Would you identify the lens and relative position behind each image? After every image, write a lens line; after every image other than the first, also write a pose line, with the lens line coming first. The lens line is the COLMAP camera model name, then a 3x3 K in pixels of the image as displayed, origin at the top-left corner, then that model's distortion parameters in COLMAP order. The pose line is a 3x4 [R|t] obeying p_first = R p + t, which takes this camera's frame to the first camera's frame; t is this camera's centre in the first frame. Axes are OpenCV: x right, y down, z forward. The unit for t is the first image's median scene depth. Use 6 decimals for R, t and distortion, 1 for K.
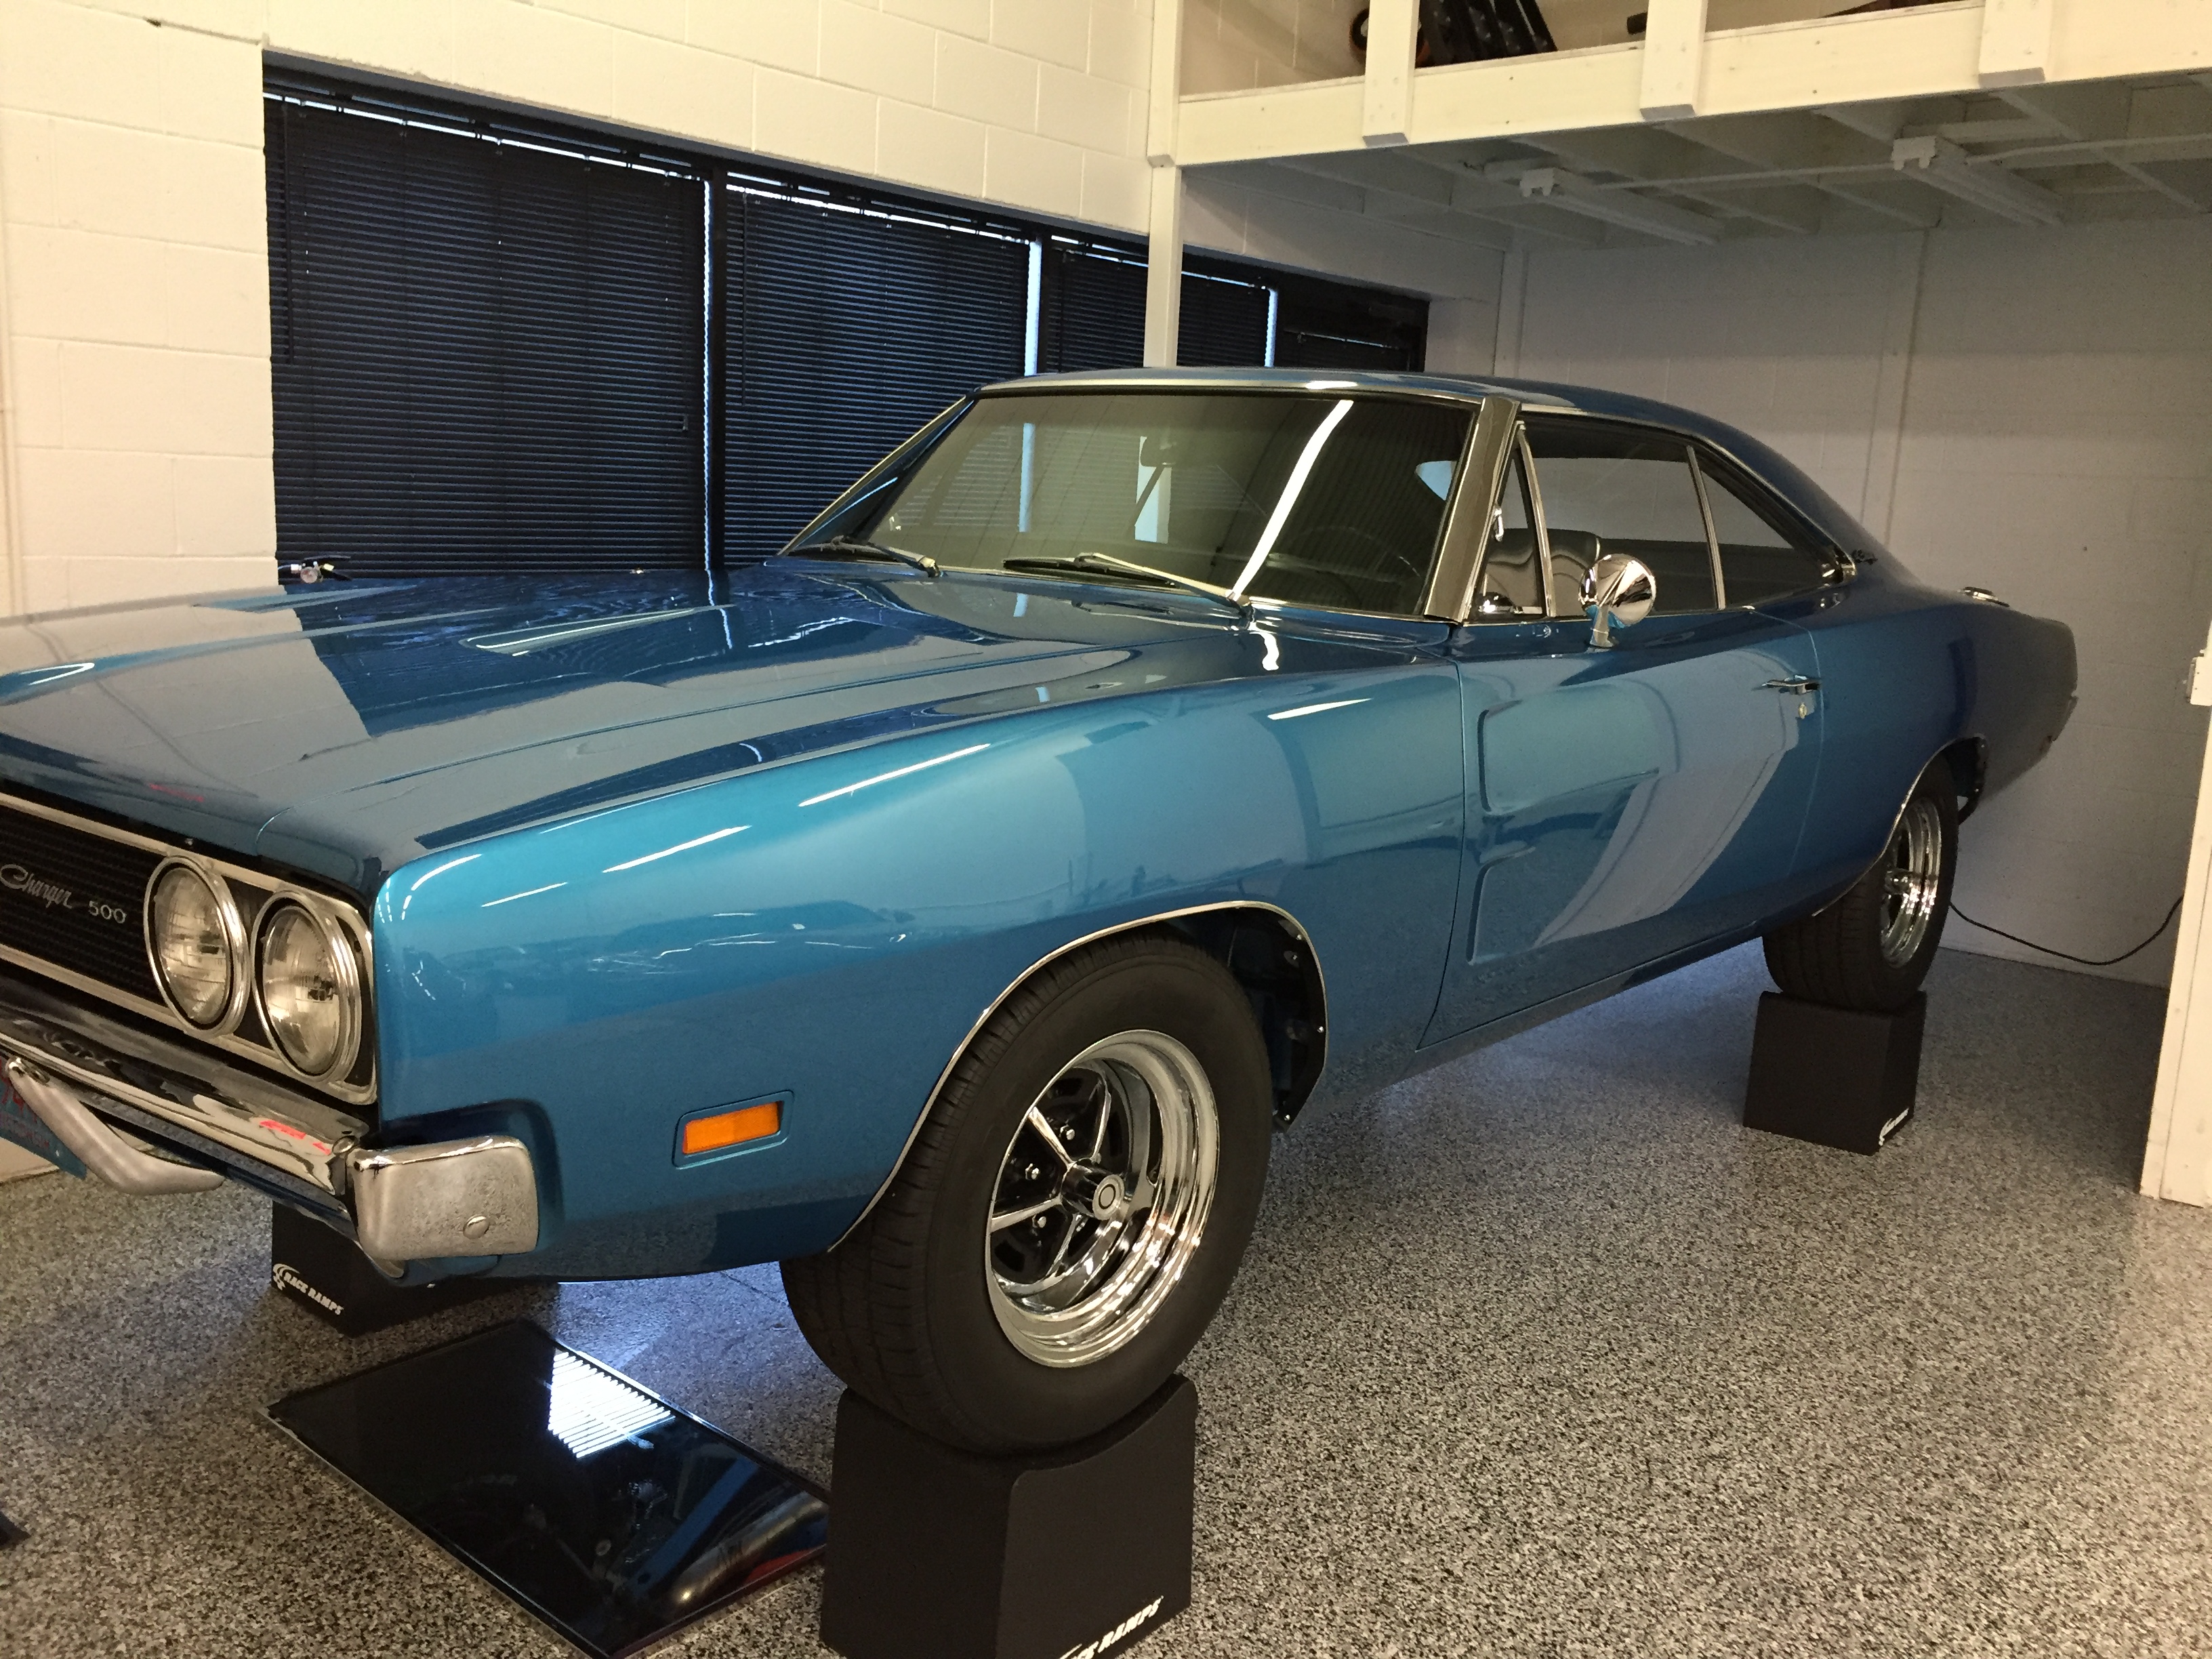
lens RADIAL K [[1892.2, 0, 1111.9], [0, 1892.2, 829.9], [0, 0, 1]] dist [0.079850, -0.104322]
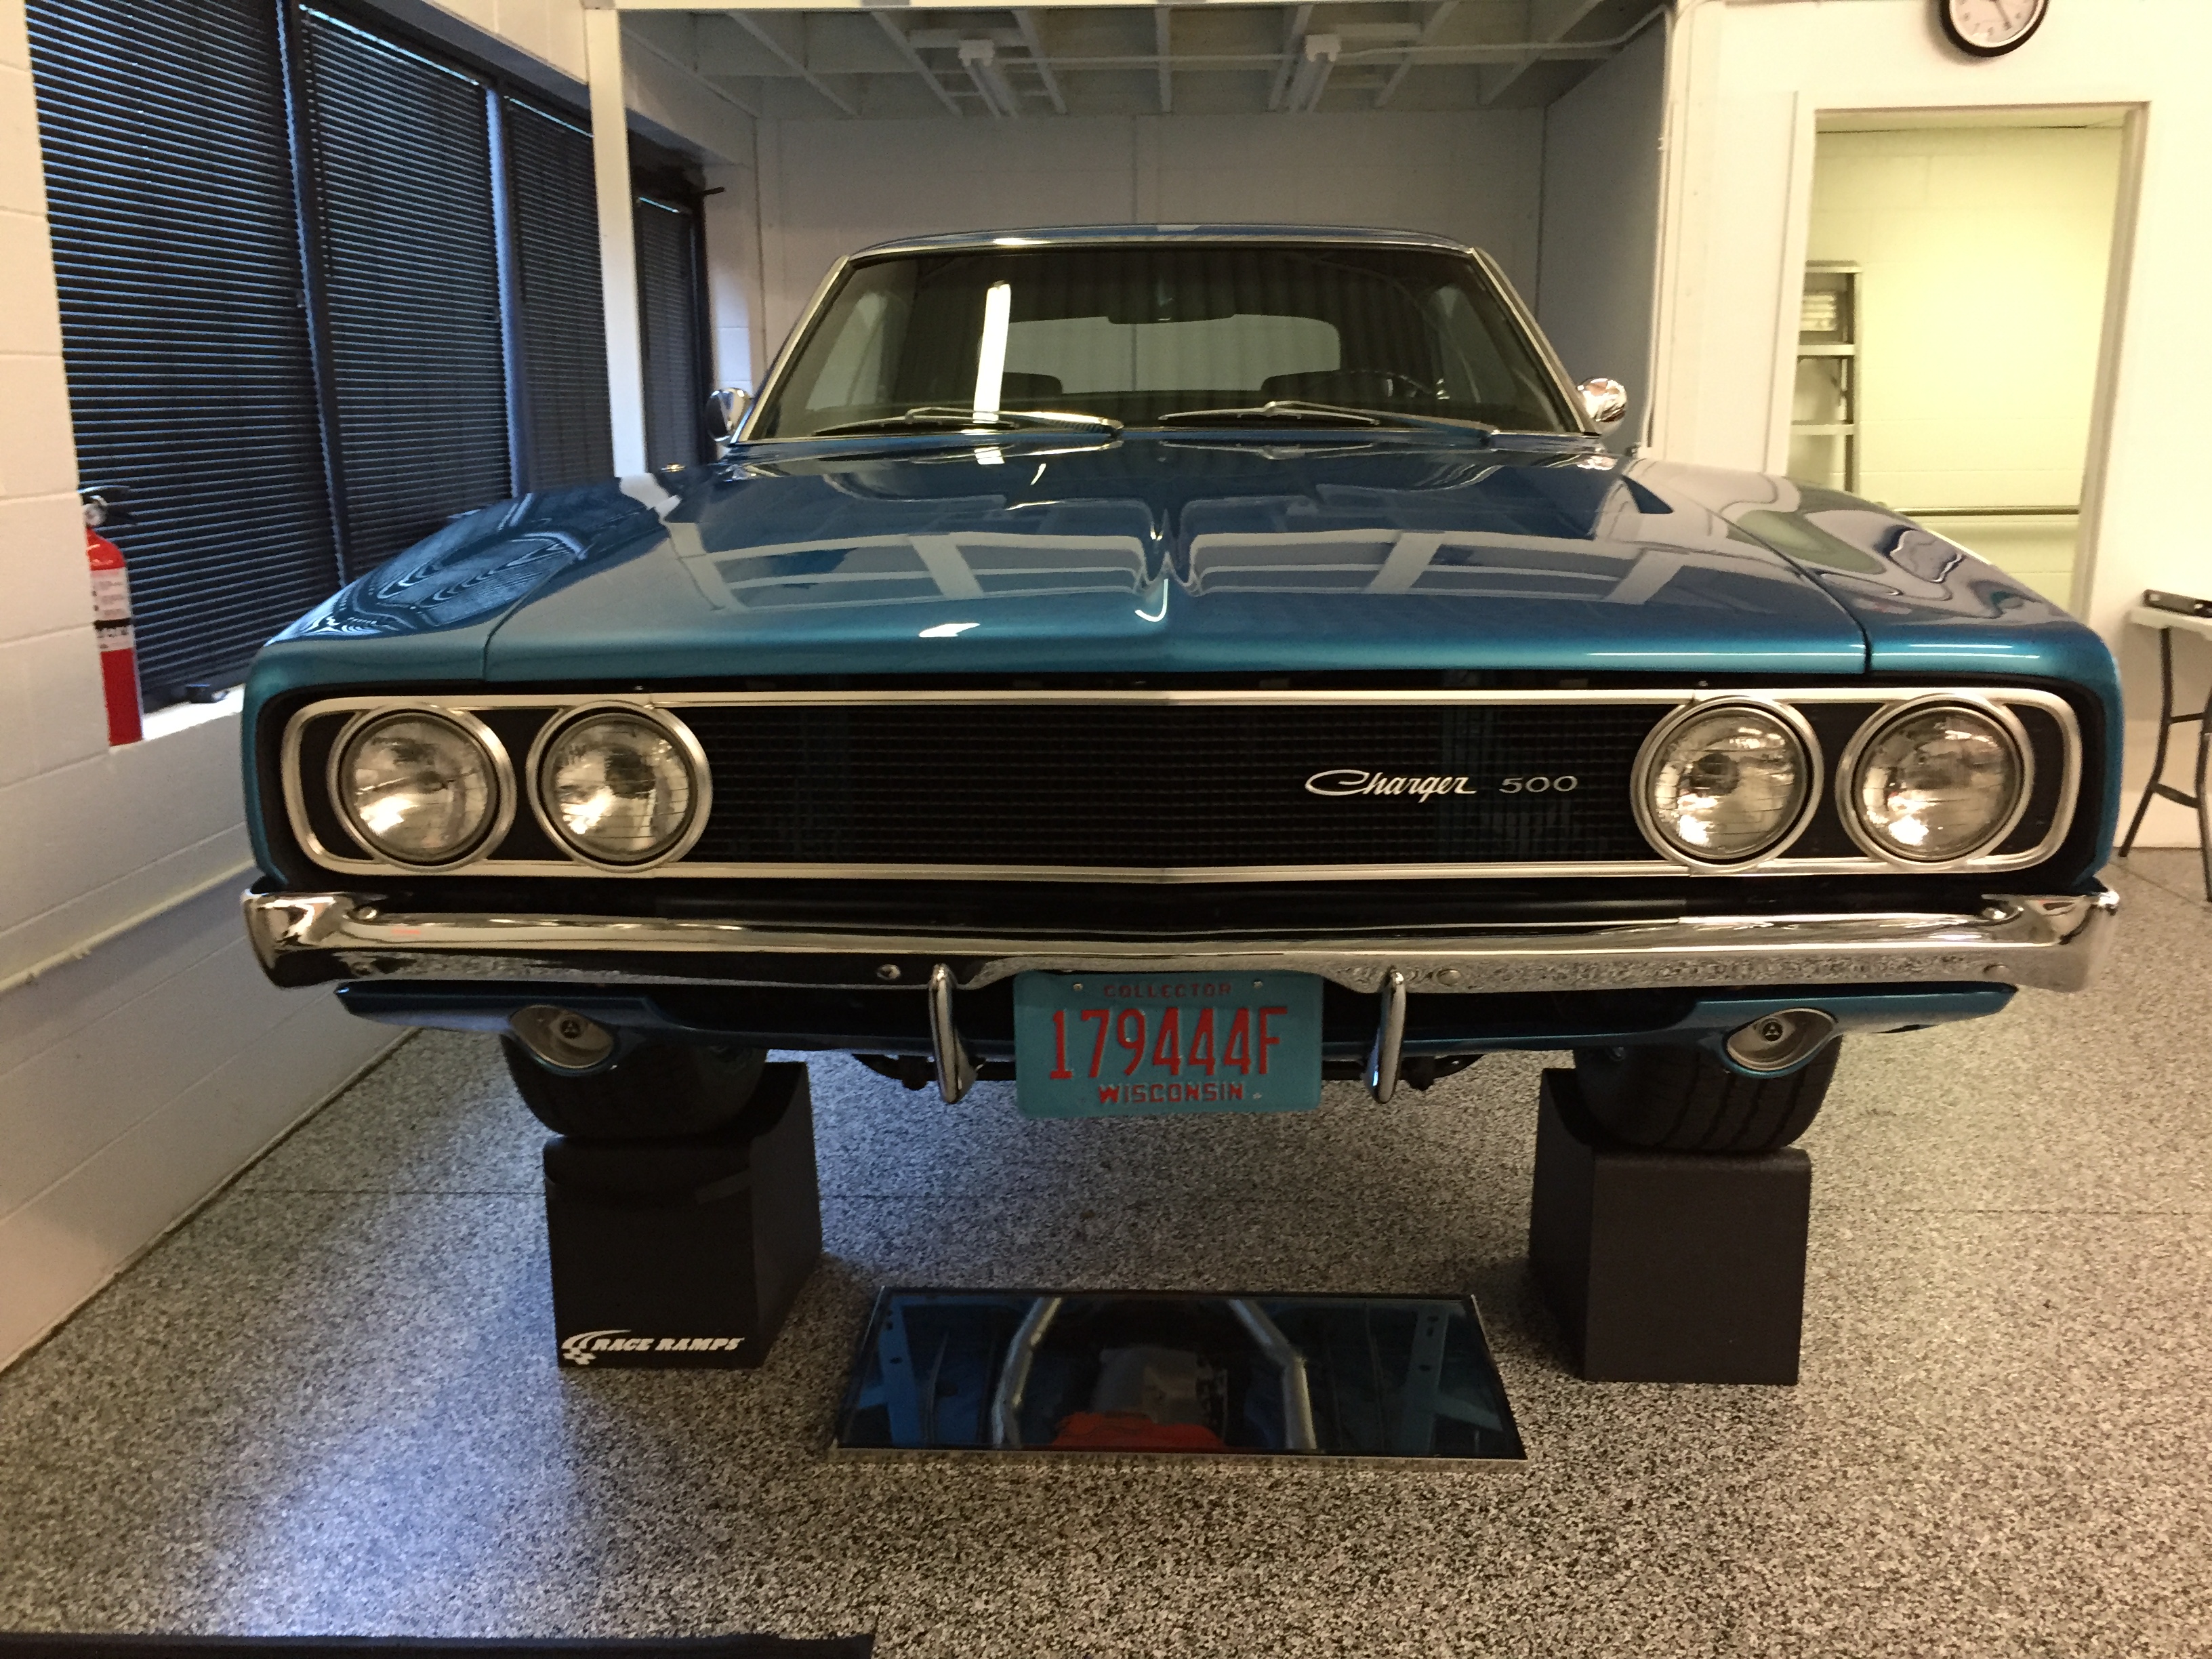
lens RADIAL K [[1892.2, 0, 1115.5], [0, 1892.2, 829.6], [0, 0, 1]] dist [0.079850, -0.104322]
pose [[0.772503, -0.193390, 0.604846, -0.693770], [0.157158, 0.981091, 0.112968, -0.042080], [-0.615256, 0.007789, 0.788289, 0.204756]]
